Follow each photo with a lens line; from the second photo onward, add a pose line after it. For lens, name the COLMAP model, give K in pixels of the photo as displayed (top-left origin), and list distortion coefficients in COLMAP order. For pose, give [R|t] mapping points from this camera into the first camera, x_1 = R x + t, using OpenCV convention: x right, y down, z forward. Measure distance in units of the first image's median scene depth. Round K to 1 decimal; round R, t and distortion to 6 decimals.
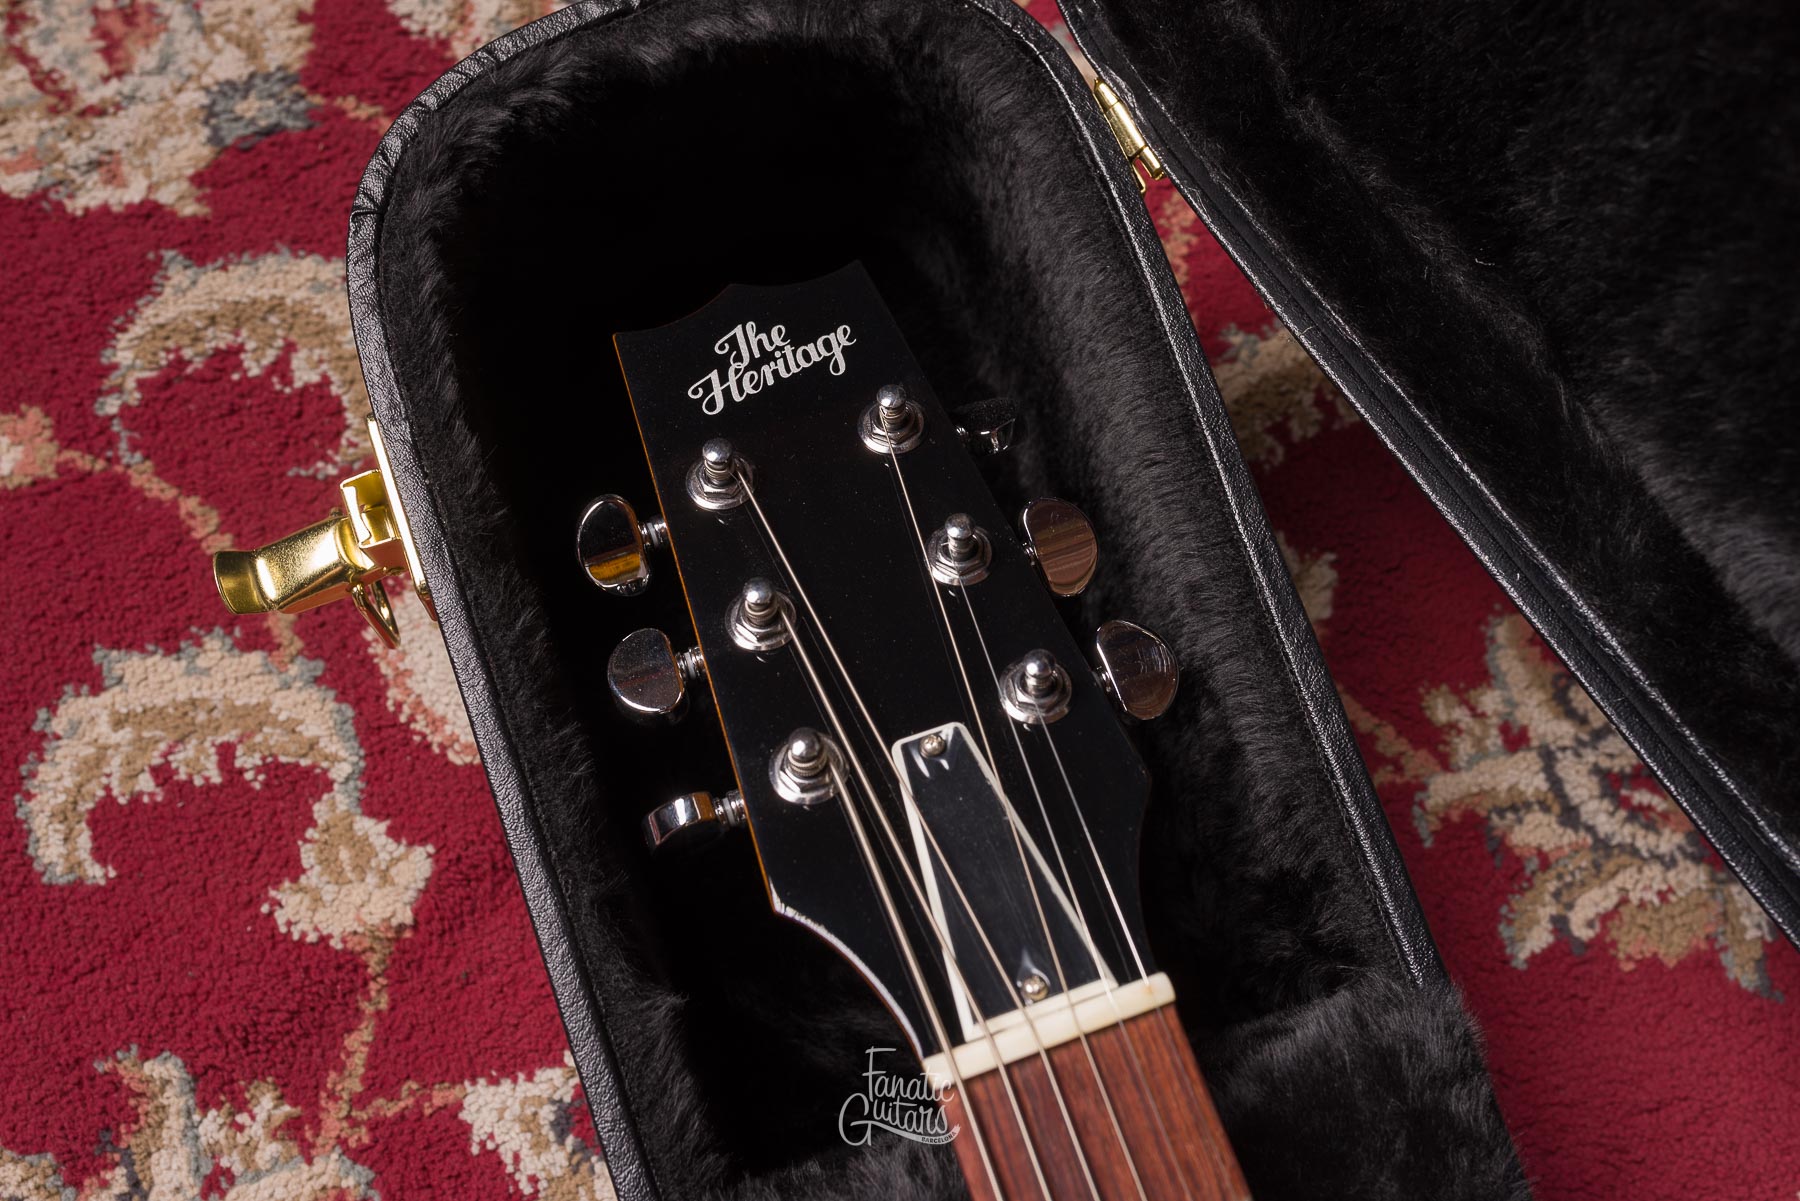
lens RADIAL K [[1790.0, 0, 900.0], [0, 1790.0, 600.5], [0, 0, 1]] dist [-0.000837, 0.005273]
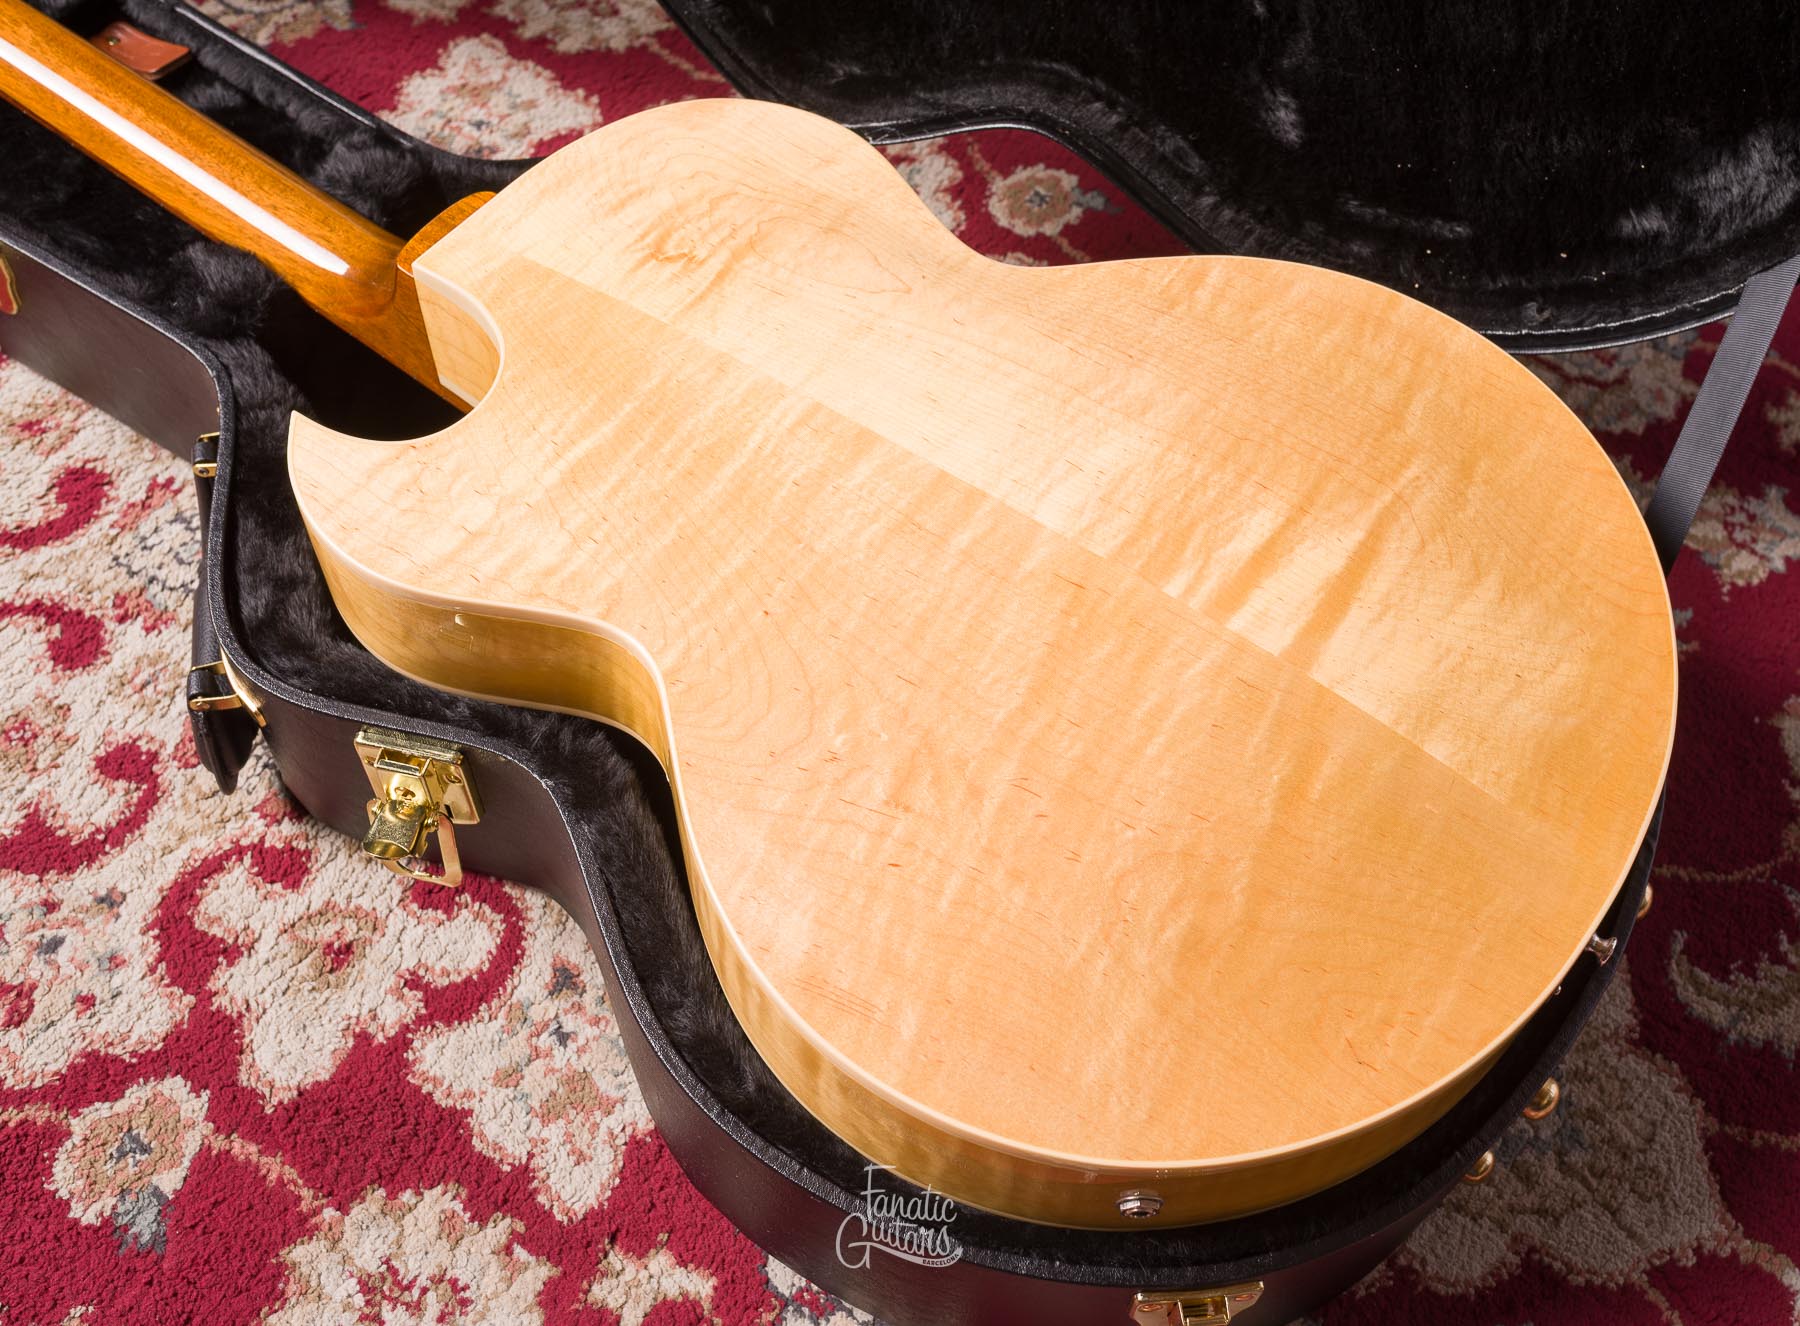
lens RADIAL K [[1912.0, 0, 993.9], [0, 1912.0, 659.5], [0, 0, 1]] dist [-0.002140, -0.001566]
pose [[0.791932, -0.519377, 0.321078, -0.040225], [0.580895, 0.802865, -0.134047, 1.669853], [-0.188162, 0.292669, 0.937518, -1.124715]]
